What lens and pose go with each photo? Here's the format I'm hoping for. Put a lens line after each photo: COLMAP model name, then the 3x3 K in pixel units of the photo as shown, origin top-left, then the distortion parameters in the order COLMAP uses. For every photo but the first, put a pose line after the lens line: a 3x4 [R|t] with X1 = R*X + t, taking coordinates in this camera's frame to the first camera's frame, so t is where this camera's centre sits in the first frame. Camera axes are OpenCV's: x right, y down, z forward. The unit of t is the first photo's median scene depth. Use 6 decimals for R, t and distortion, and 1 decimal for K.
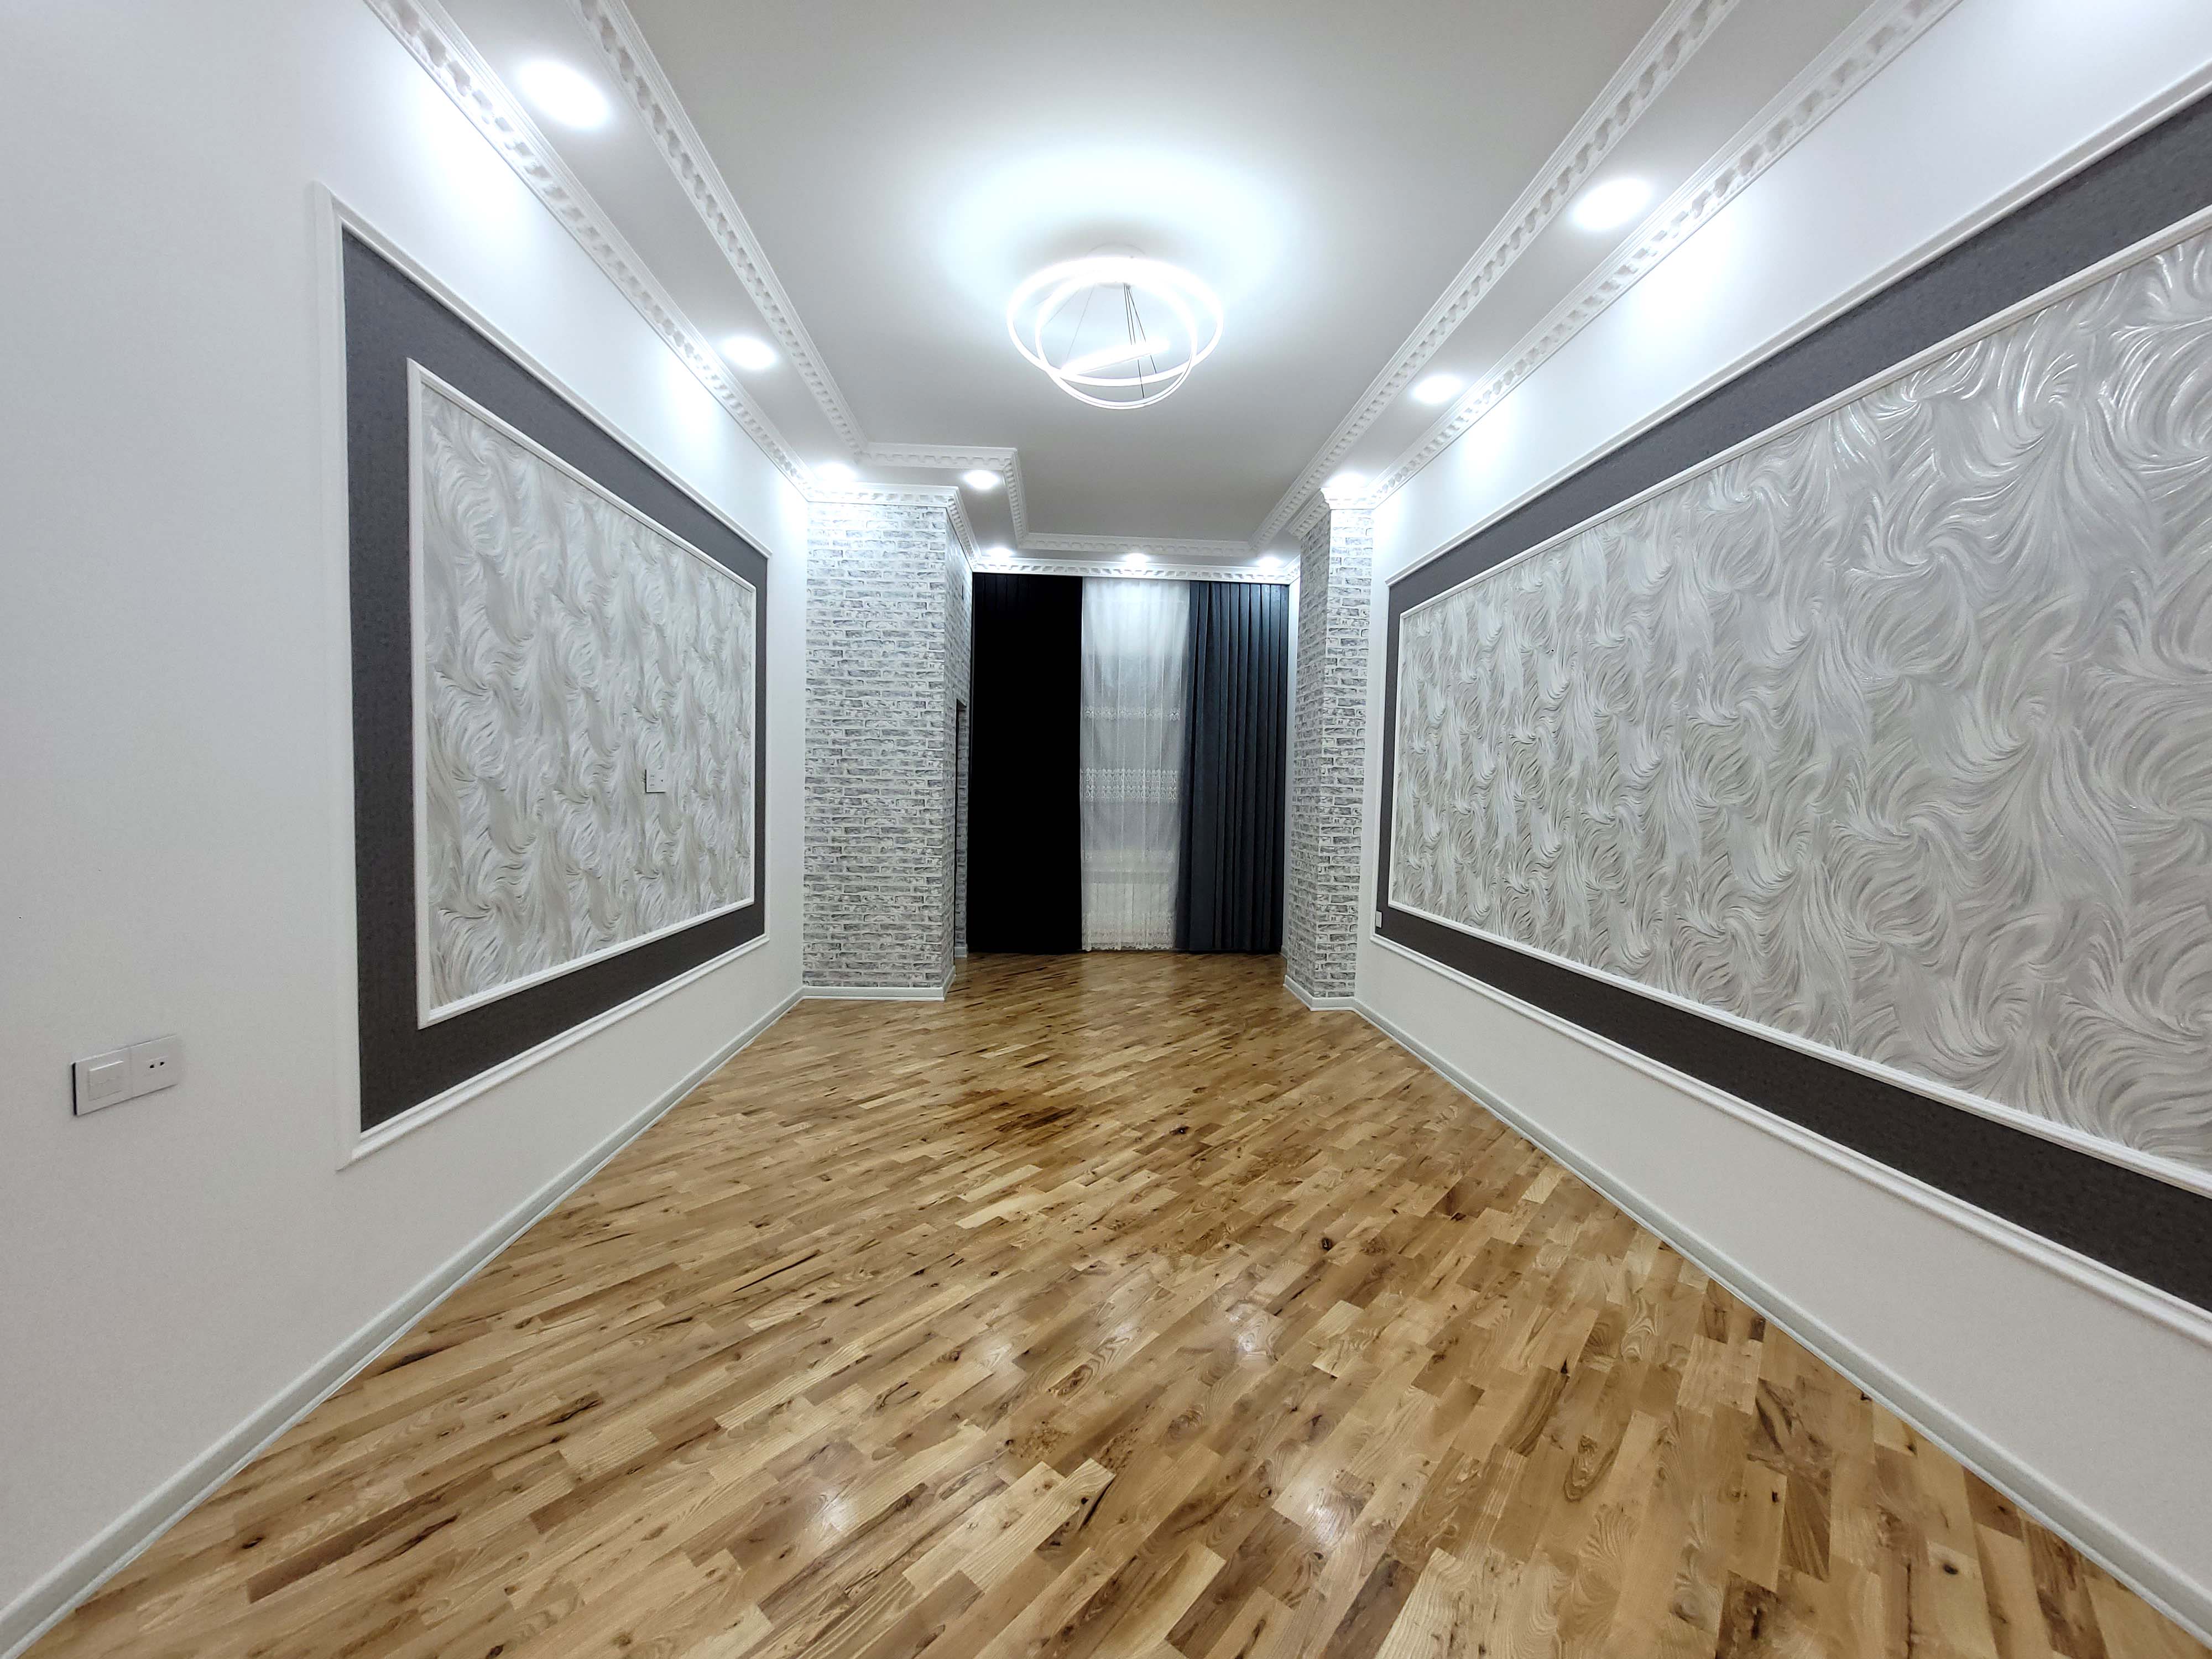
lens RADIAL K [[868.4, 0, 1118.9], [0, 868.4, 836.8], [0, 0, 1]] dist [0.001849, 0.000064]
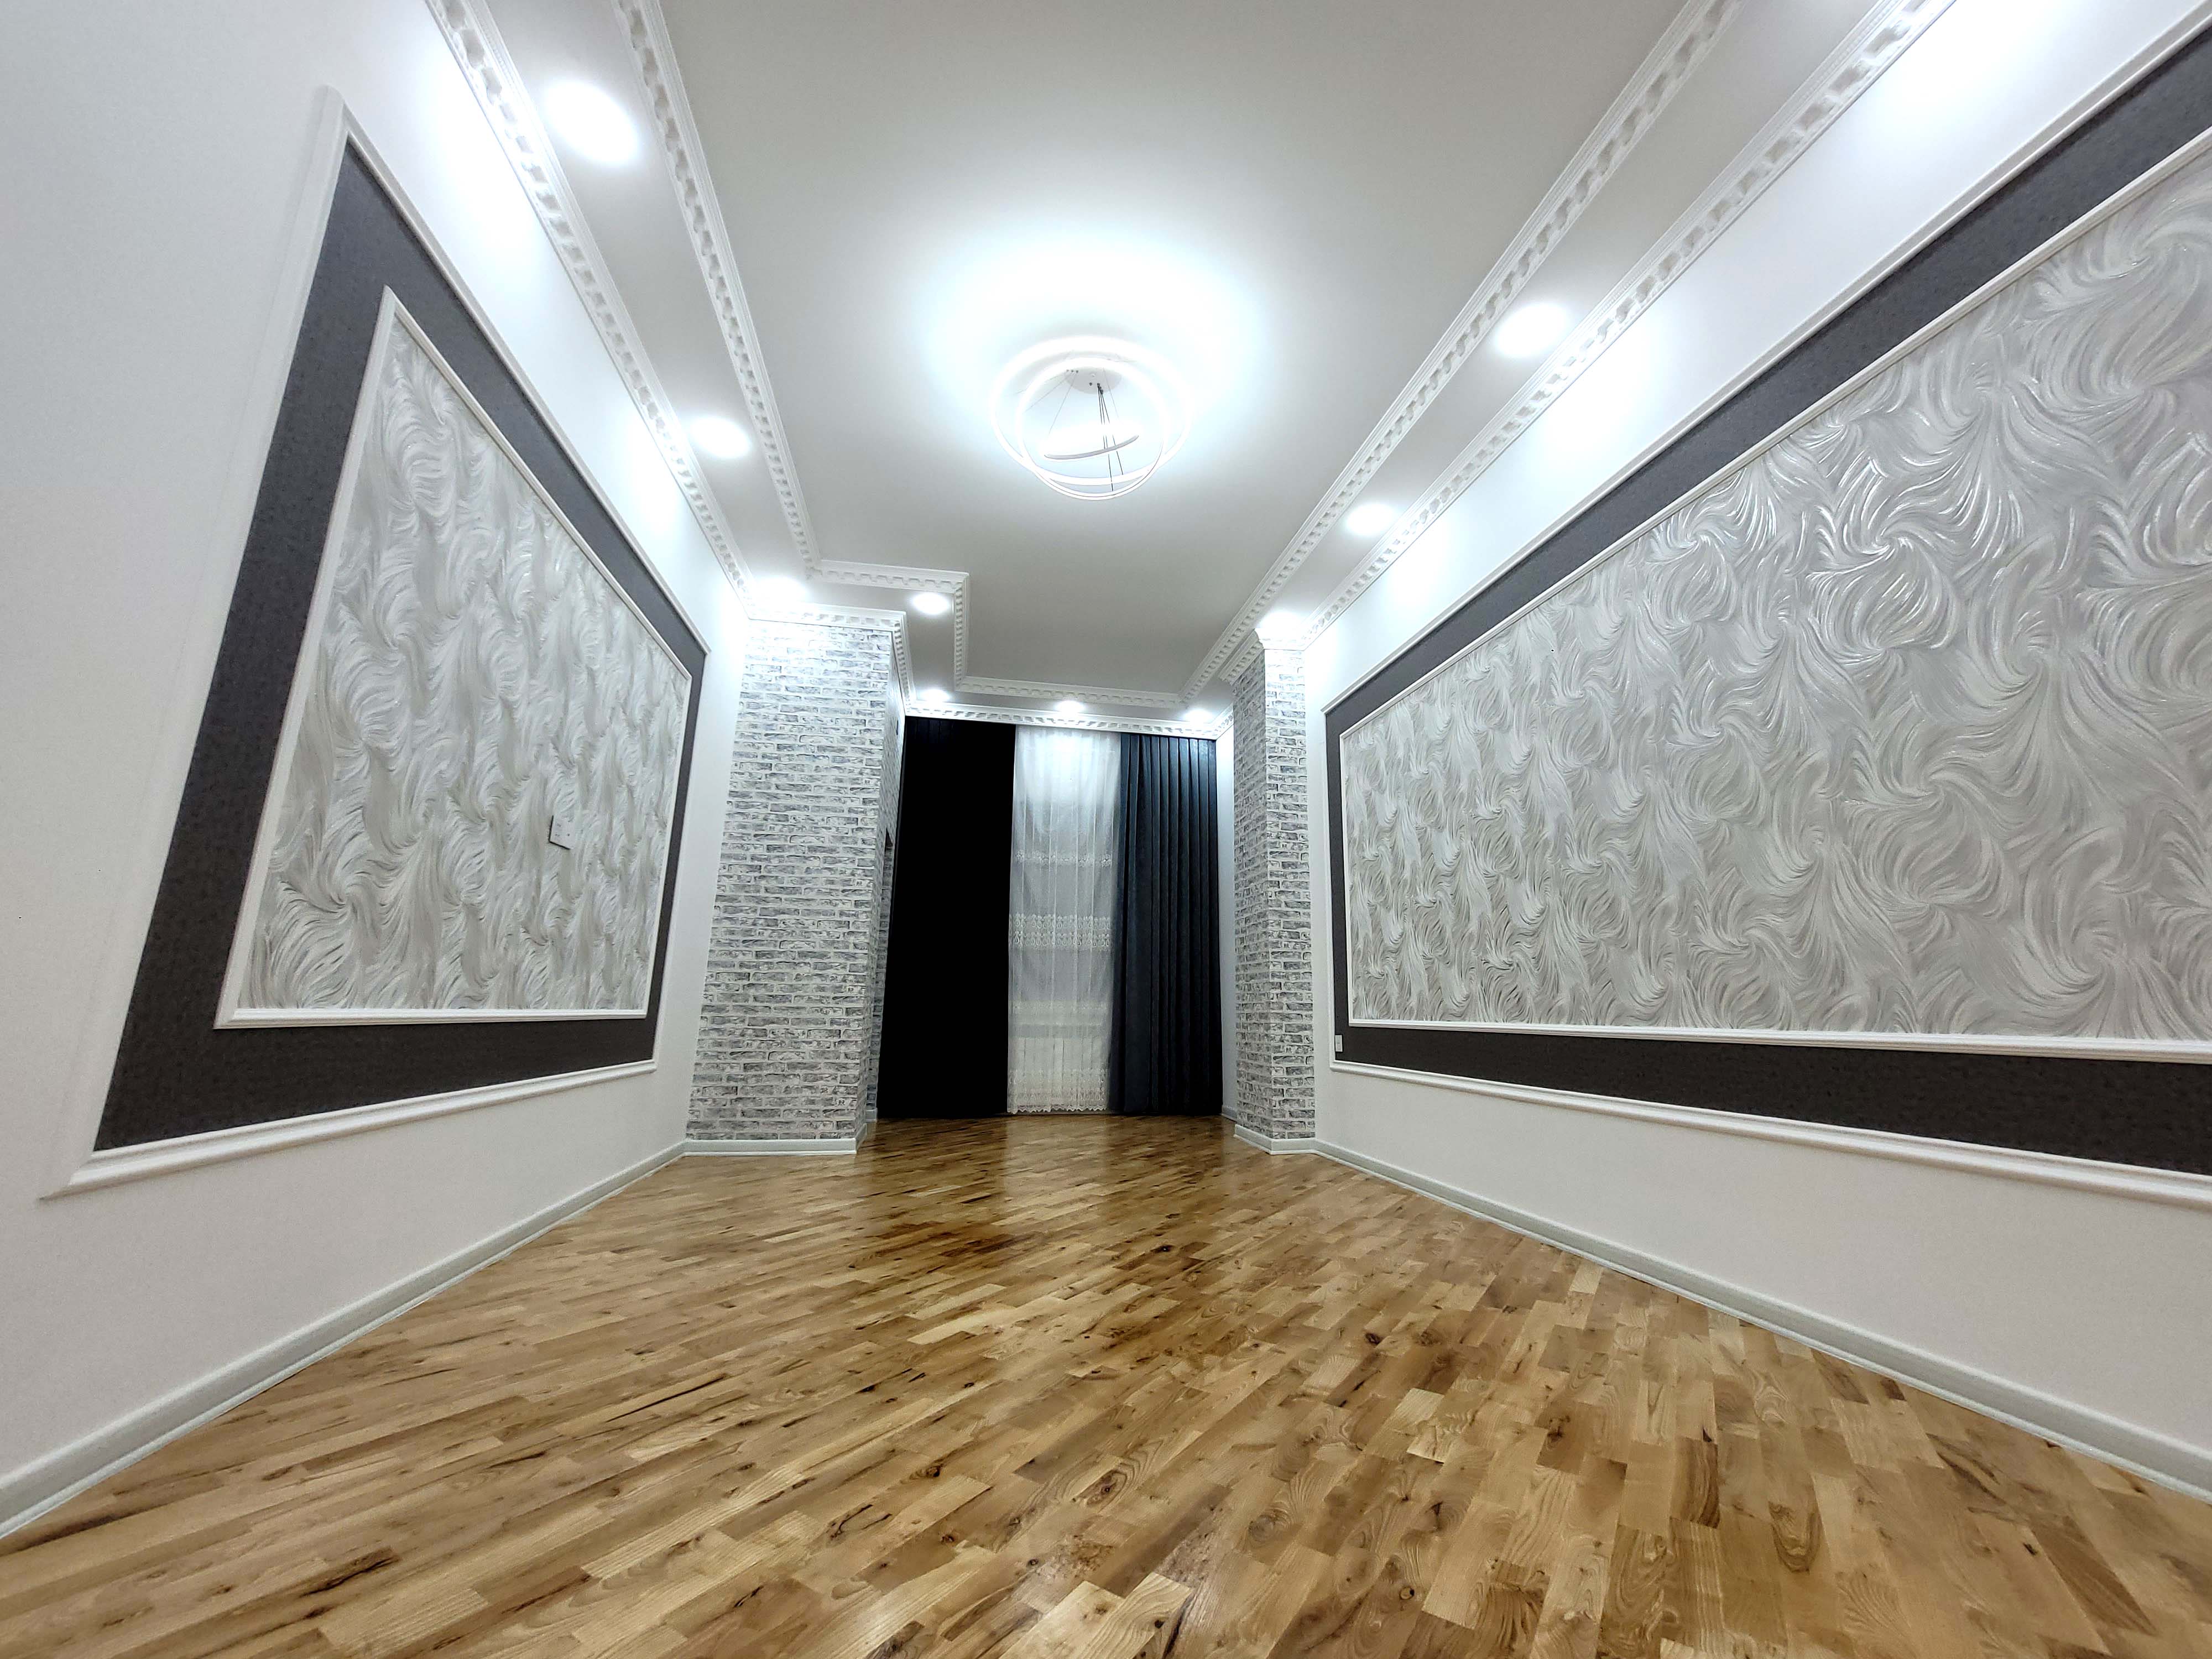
lens RADIAL K [[868.4, 0, 1118.9], [0, 868.4, 836.8], [0, 0, 1]] dist [0.001849, 0.000064]
pose [[0.992654, 0.019307, 0.119440, -0.098891], [0.011744, 0.967148, -0.253941, 0.203705], [-0.120419, 0.253478, 0.959817, 0.115232]]
